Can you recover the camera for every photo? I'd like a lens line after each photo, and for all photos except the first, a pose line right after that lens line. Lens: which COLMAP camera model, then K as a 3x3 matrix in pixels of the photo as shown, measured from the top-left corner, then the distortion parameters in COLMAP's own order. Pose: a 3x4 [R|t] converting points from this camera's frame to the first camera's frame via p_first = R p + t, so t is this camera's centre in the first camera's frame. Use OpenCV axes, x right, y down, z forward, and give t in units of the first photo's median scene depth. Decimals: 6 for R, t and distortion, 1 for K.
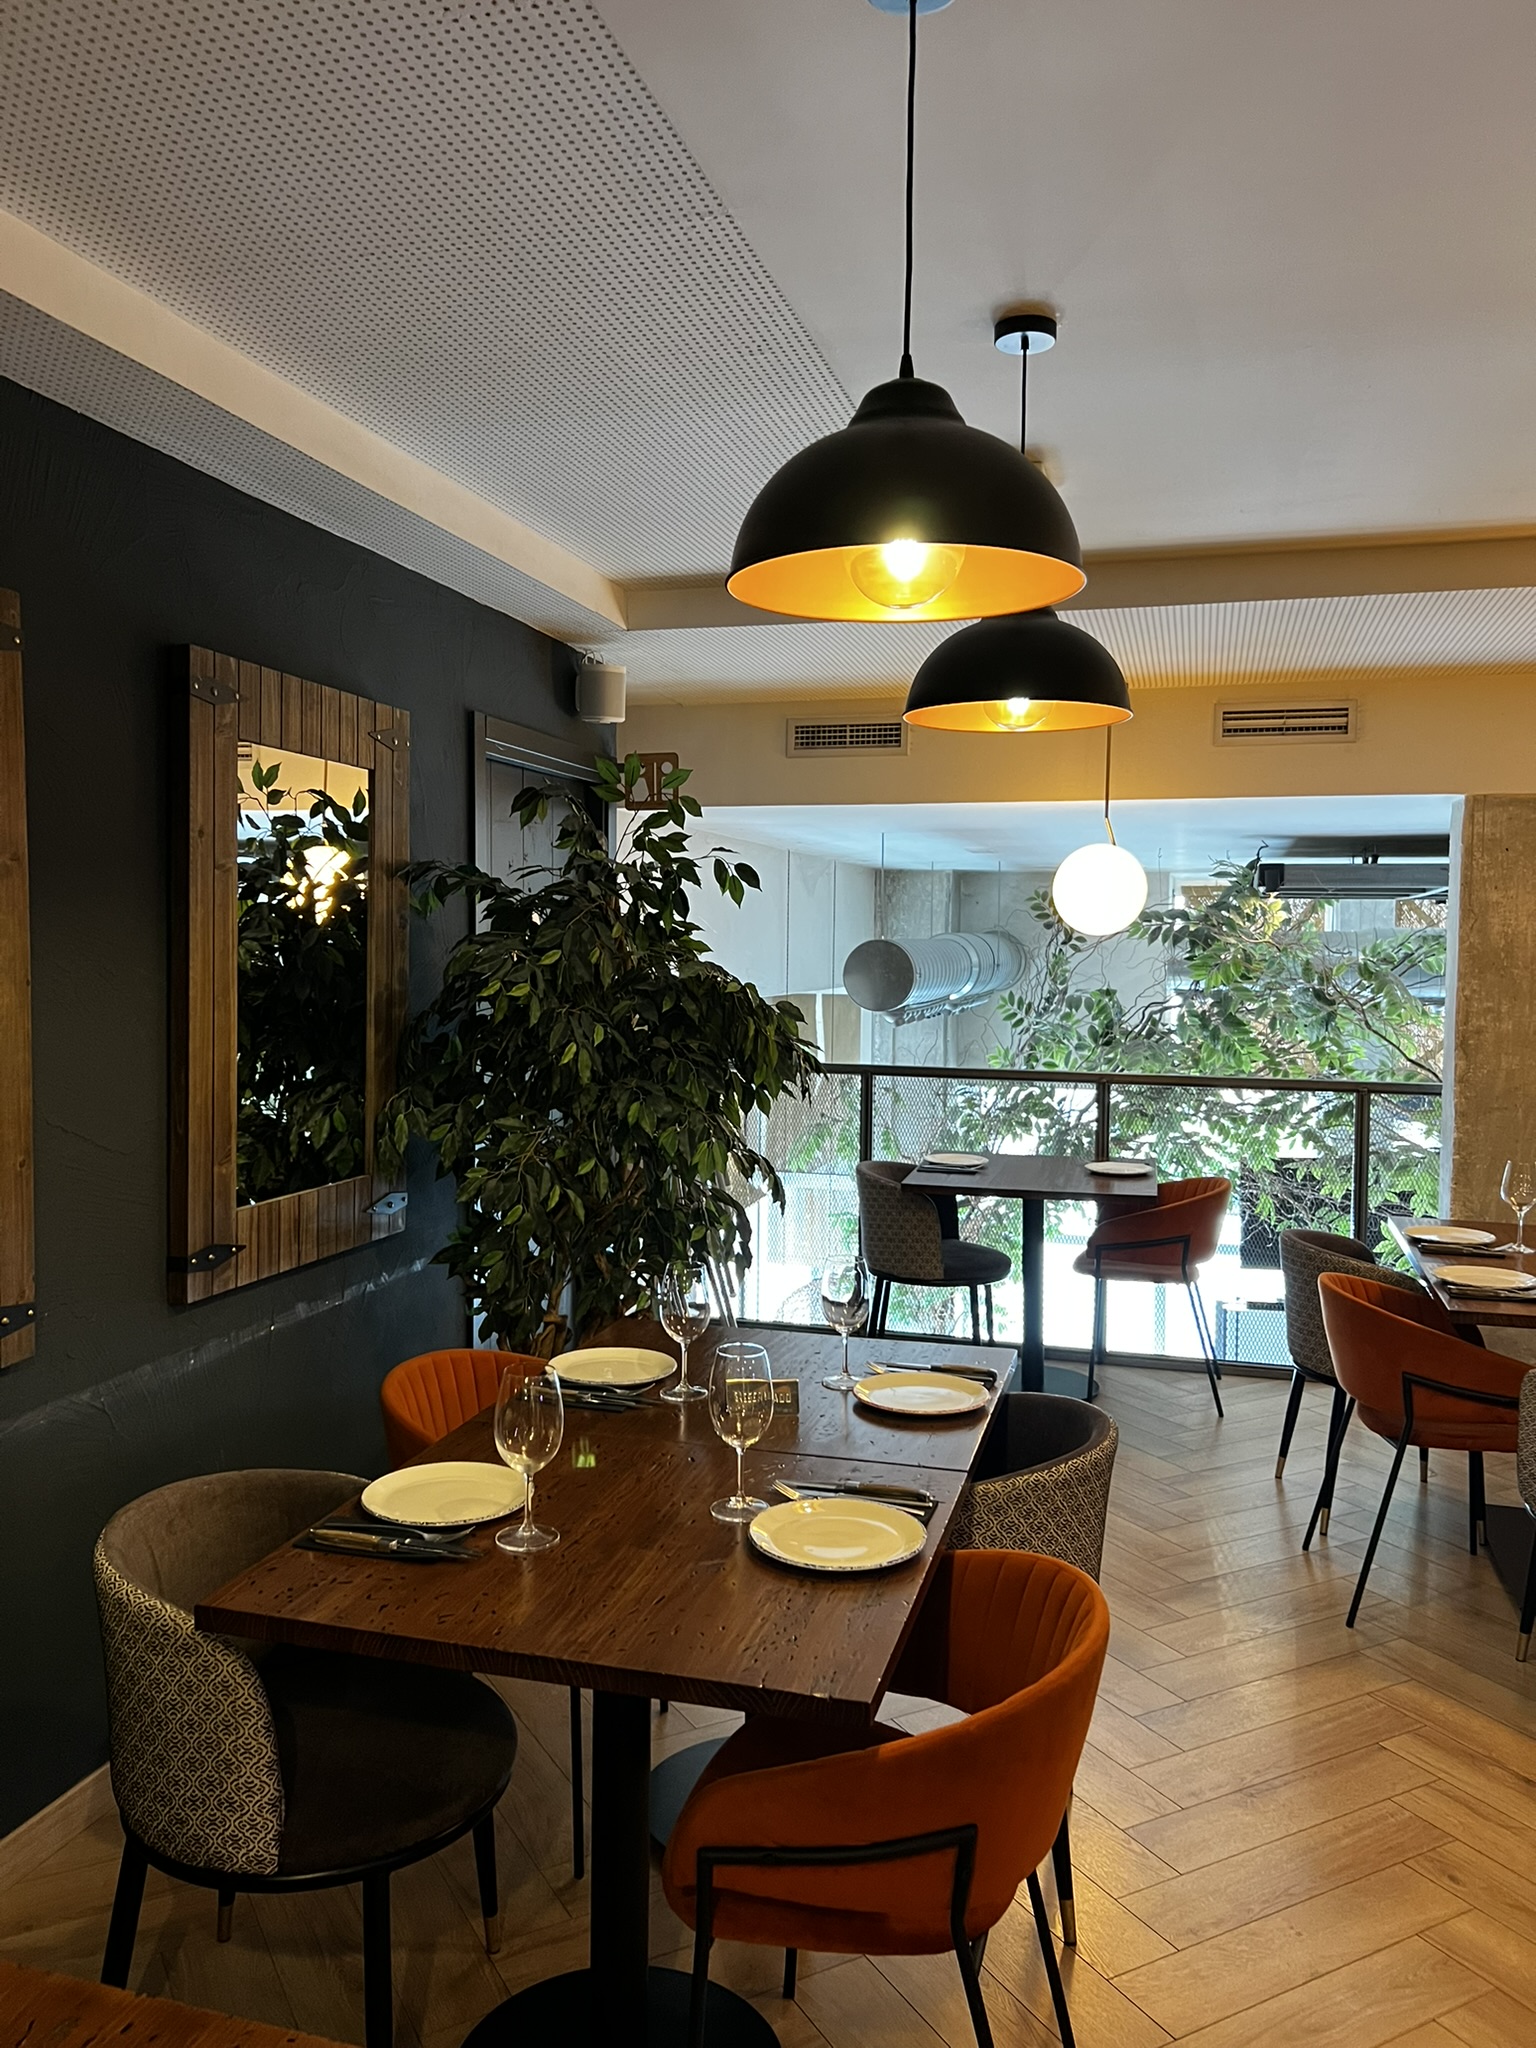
lens RADIAL K [[1535.8, 0, 764.1], [0, 1535.8, 1013.5], [0, 0, 1]] dist [0.003007, -0.000849]
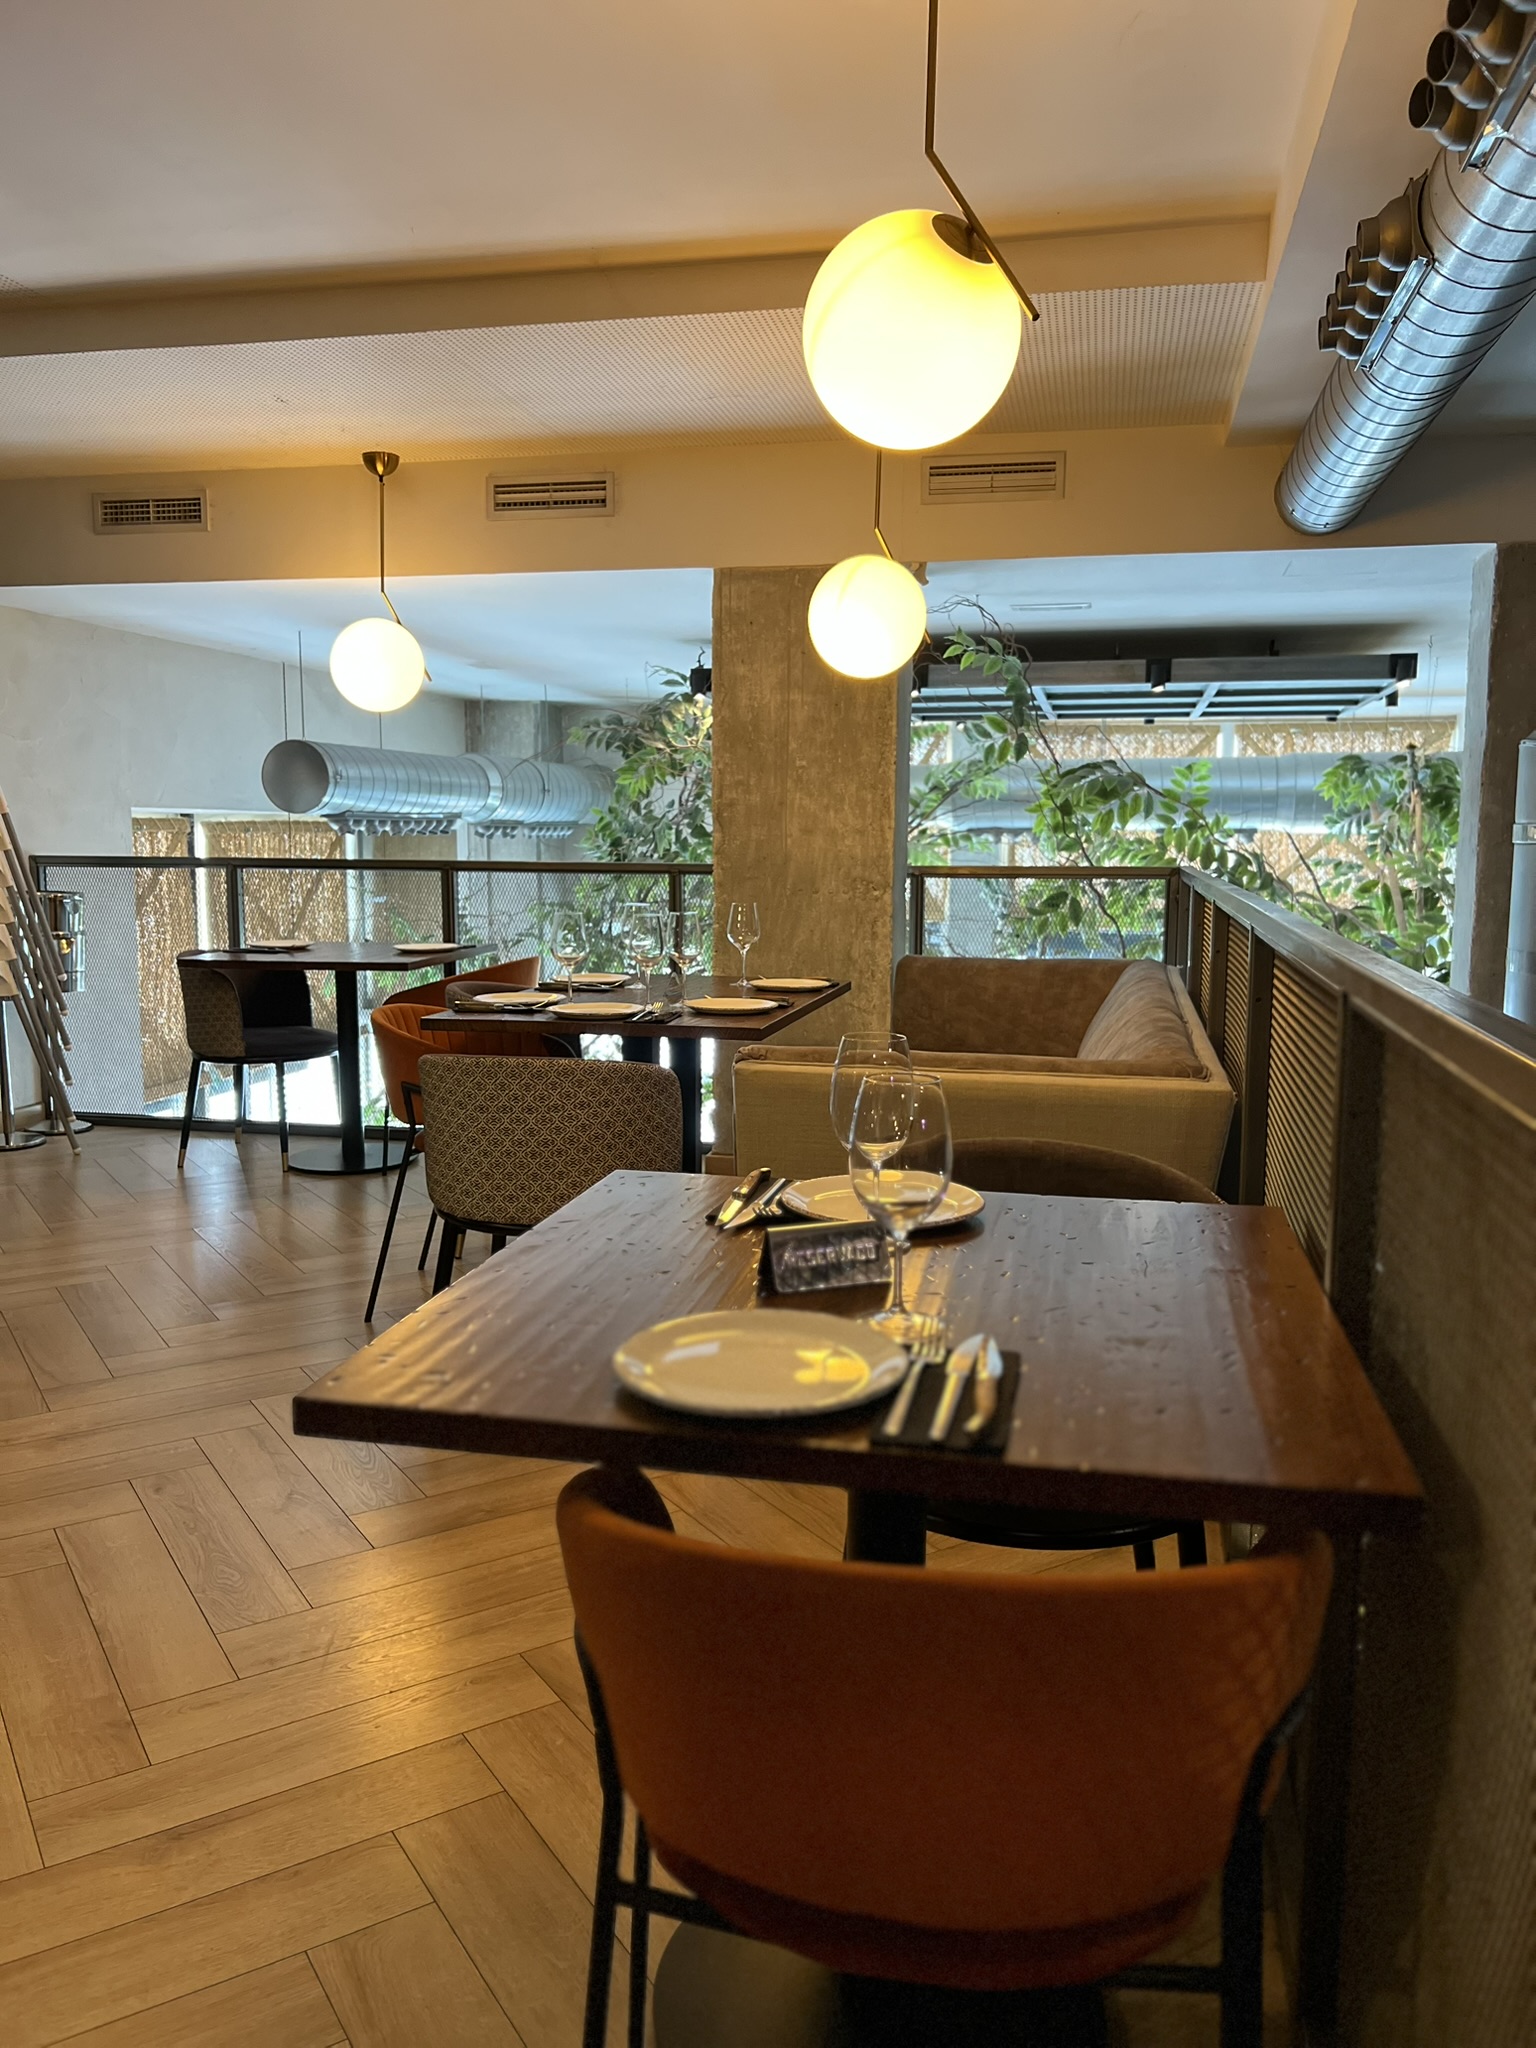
lens RADIAL K [[1535.8, 0, 771.5], [0, 1535.8, 1025.2], [0, 0, 1]] dist [0.003007, -0.000849]
pose [[0.997279, -0.009424, 0.073114, 0.399817], [0.003562, 0.996797, 0.079896, 0.074745], [-0.073633, -0.079418, 0.994118, -0.037261]]
